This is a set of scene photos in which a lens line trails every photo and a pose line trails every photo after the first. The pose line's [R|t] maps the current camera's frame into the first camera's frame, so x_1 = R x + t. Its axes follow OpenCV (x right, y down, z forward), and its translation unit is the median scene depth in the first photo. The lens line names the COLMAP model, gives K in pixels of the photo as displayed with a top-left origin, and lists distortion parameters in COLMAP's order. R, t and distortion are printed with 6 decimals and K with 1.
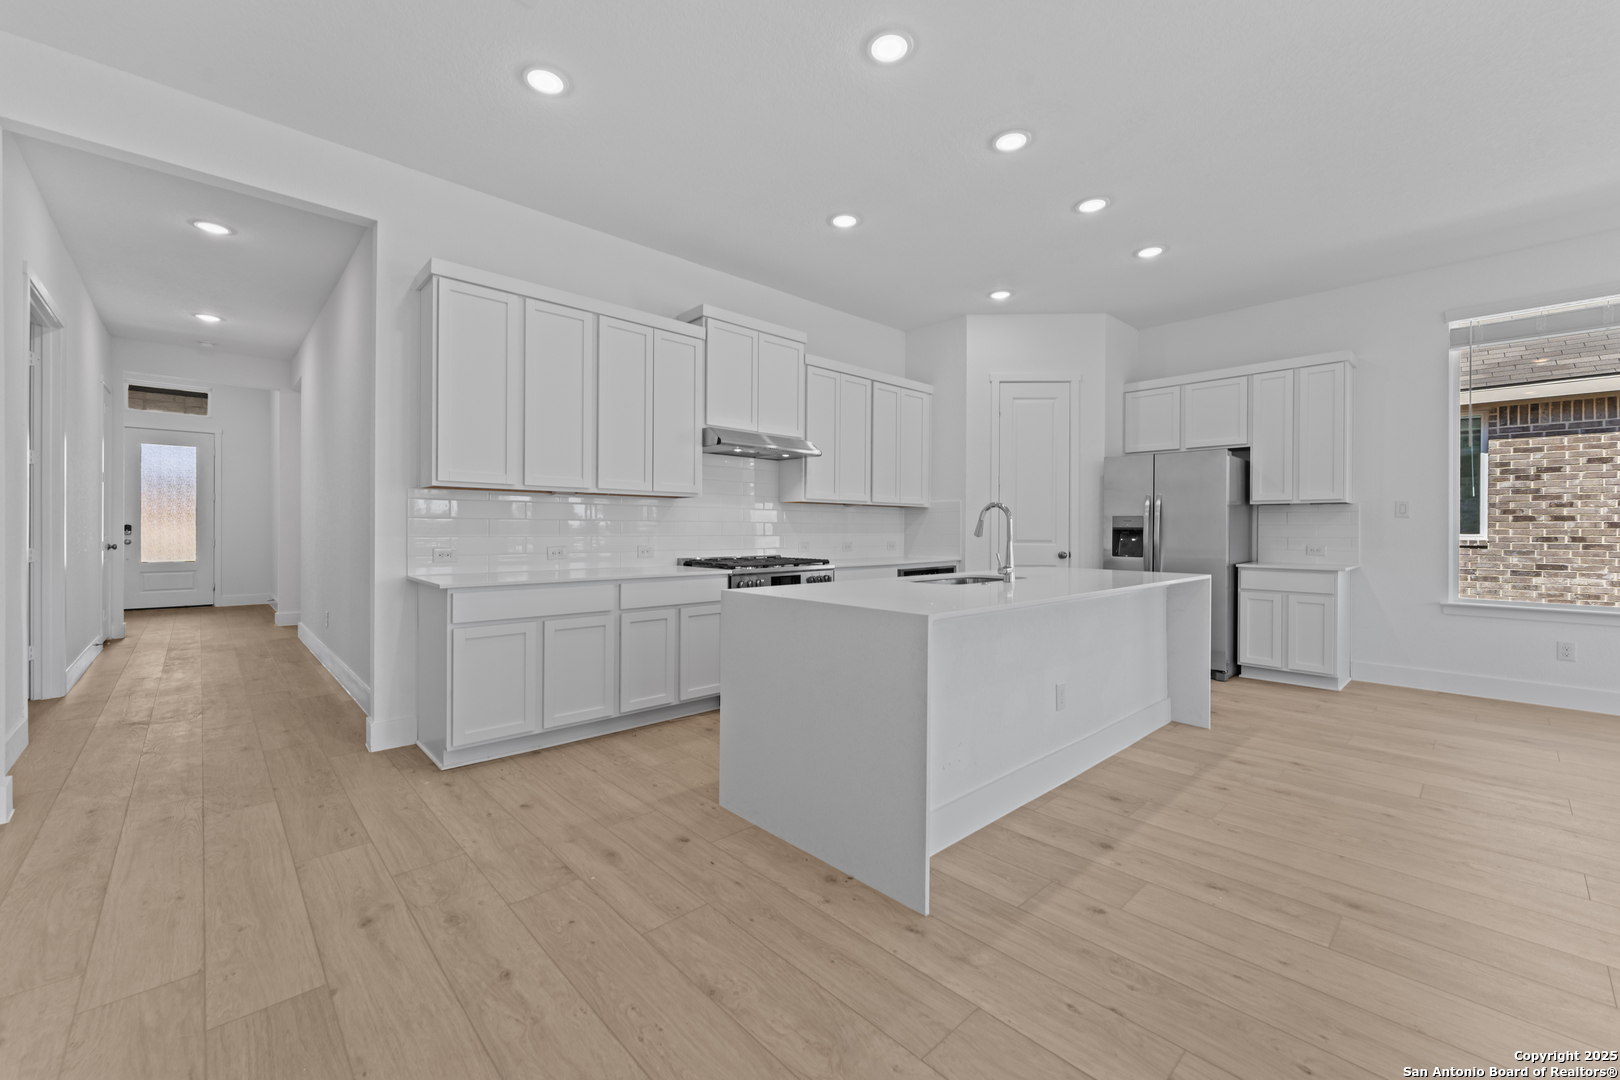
lens RADIAL K [[671.5, 0, 812.3], [0, 671.5, 521.9], [0, 0, 1]] dist [0.018105, 0.000076]
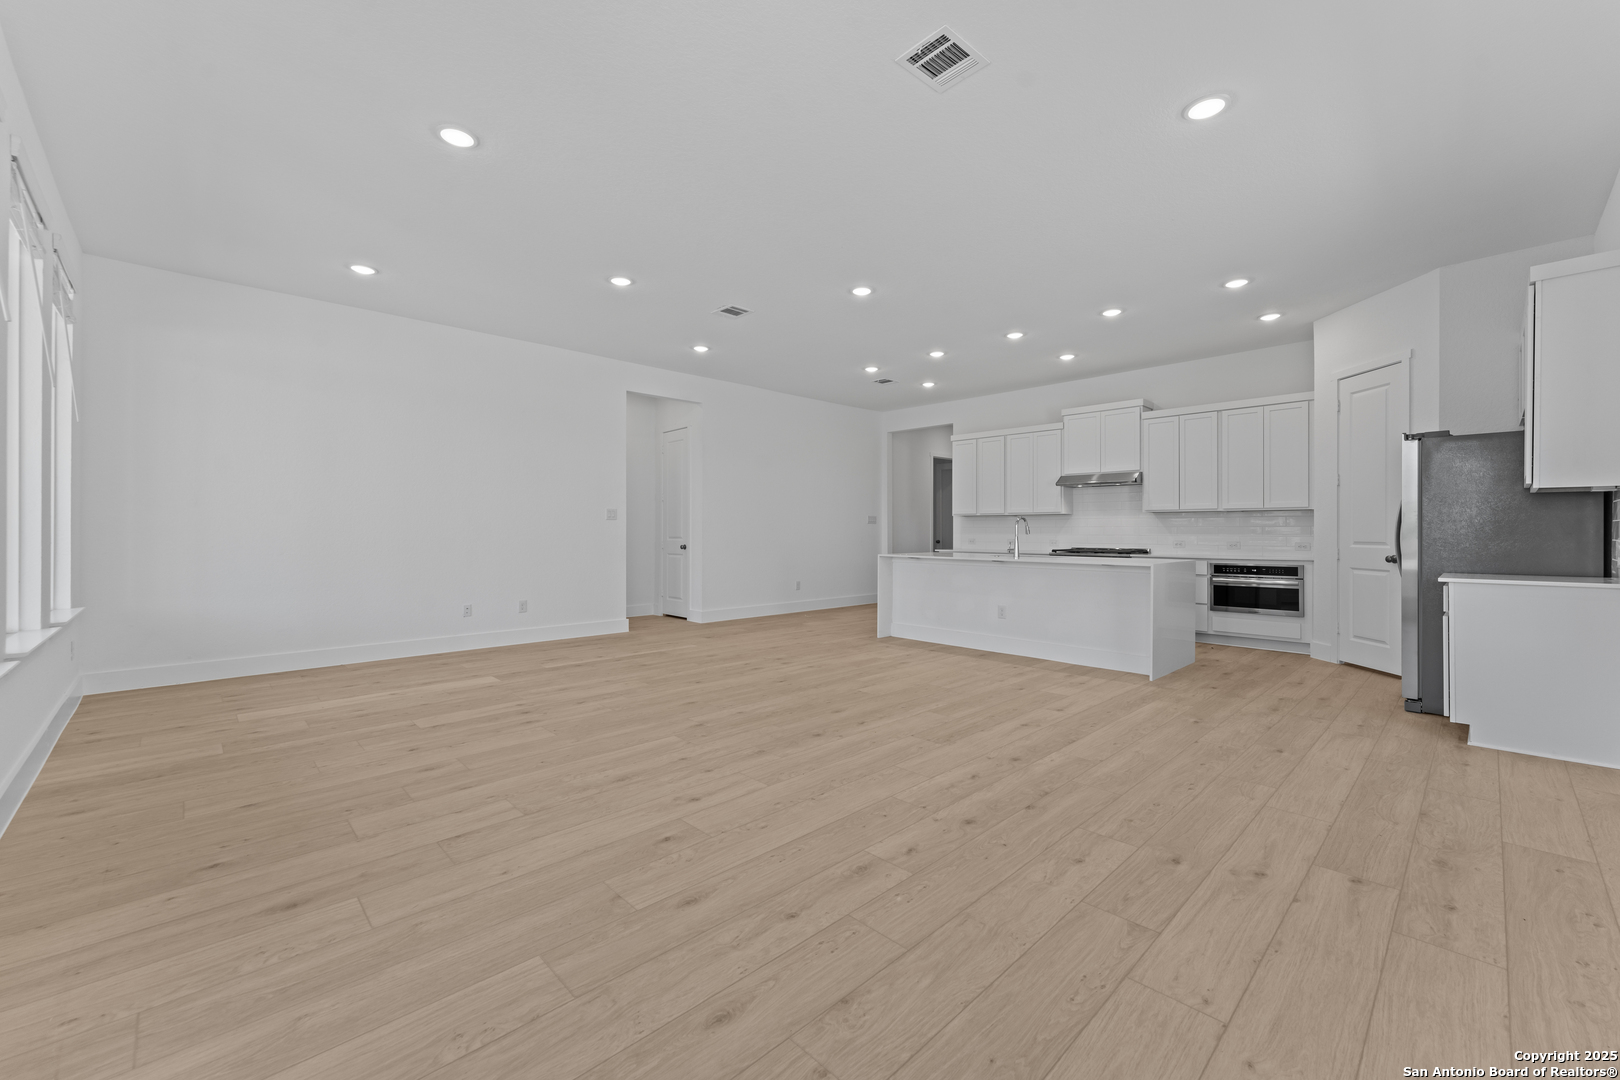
lens RADIAL K [[658.7, 0, 810.0], [0, 658.7, 540.0], [0, 0, 1]] dist [0.000013, 0.000209]
pose [[0.002890, 0.000626, -0.999996, 1.282108], [0.005393, 0.999985, 0.000642, 0.025445], [0.999981, -0.005395, 0.002887, 0.224129]]
